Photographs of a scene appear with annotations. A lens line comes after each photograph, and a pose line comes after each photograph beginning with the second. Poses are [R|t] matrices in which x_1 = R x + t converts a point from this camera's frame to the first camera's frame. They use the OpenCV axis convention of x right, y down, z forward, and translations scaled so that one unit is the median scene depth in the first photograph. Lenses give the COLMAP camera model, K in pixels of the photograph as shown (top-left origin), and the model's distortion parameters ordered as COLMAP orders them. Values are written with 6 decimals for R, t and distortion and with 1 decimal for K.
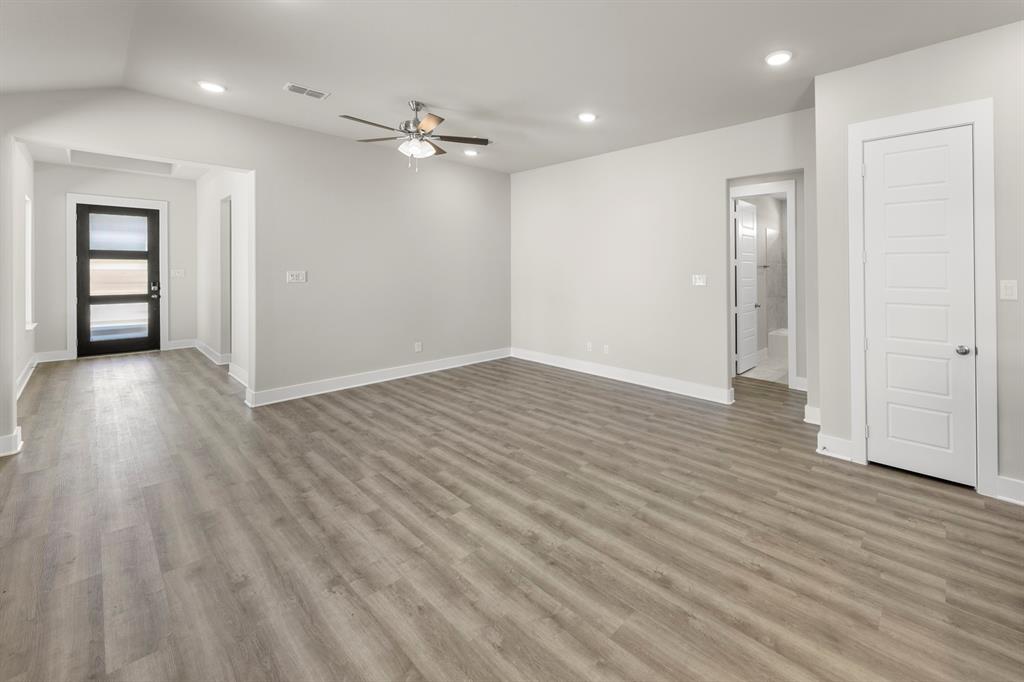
lens RADIAL K [[426.5, 0, 539.4], [0, 426.5, 256.5], [0, 0, 1]] dist [0.007247, -0.001479]
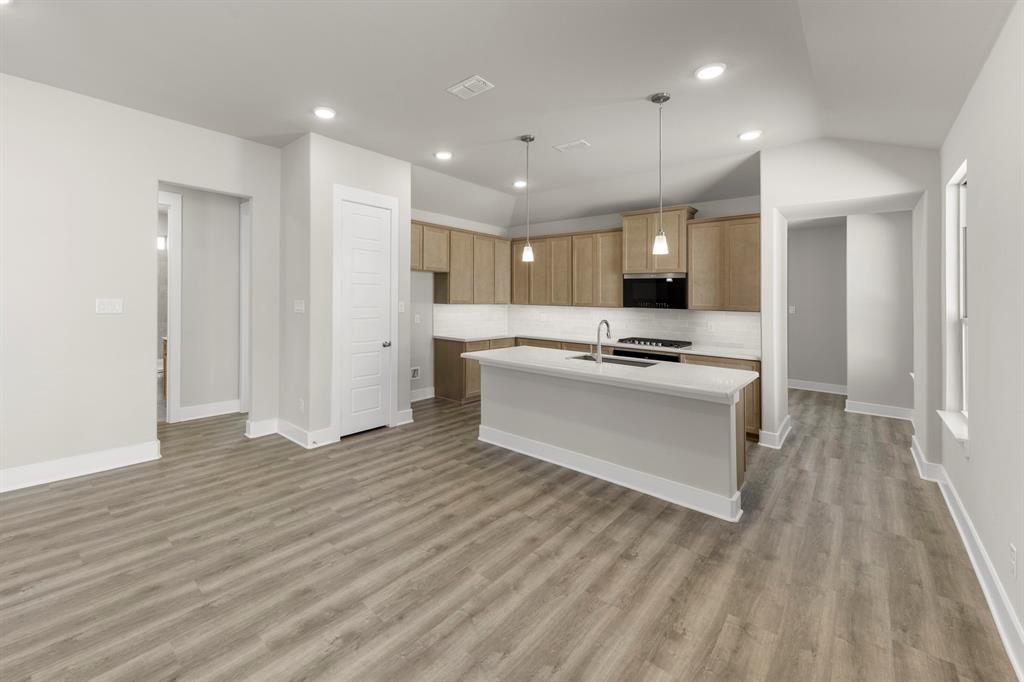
lens RADIAL K [[420.0, 0, 522.1], [0, 420.0, 299.2], [0, 0, 1]] dist [0.003336, -0.001764]
pose [[-0.098372, -0.007048, 0.995125, -0.735073], [-0.049213, 0.998786, 0.002209, 0.015421], [-0.993932, -0.048756, -0.098599, 0.714002]]
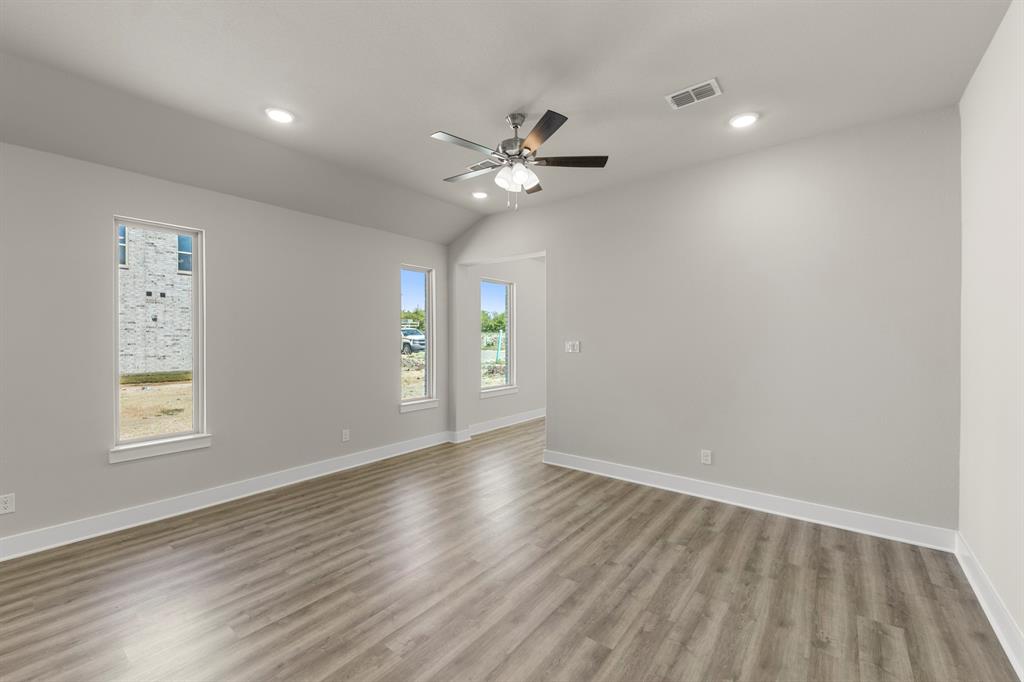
lens RADIAL K [[410.2, 0, 543.7], [0, 410.2, 343.9], [0, 0, 1]] dist [0.007263, -0.003023]
pose [[0.152534, 0.009058, -0.988257, 0.692714], [0.031237, 0.999414, 0.013981, 0.046151], [0.987804, -0.033003, 0.152162, 1.494413]]
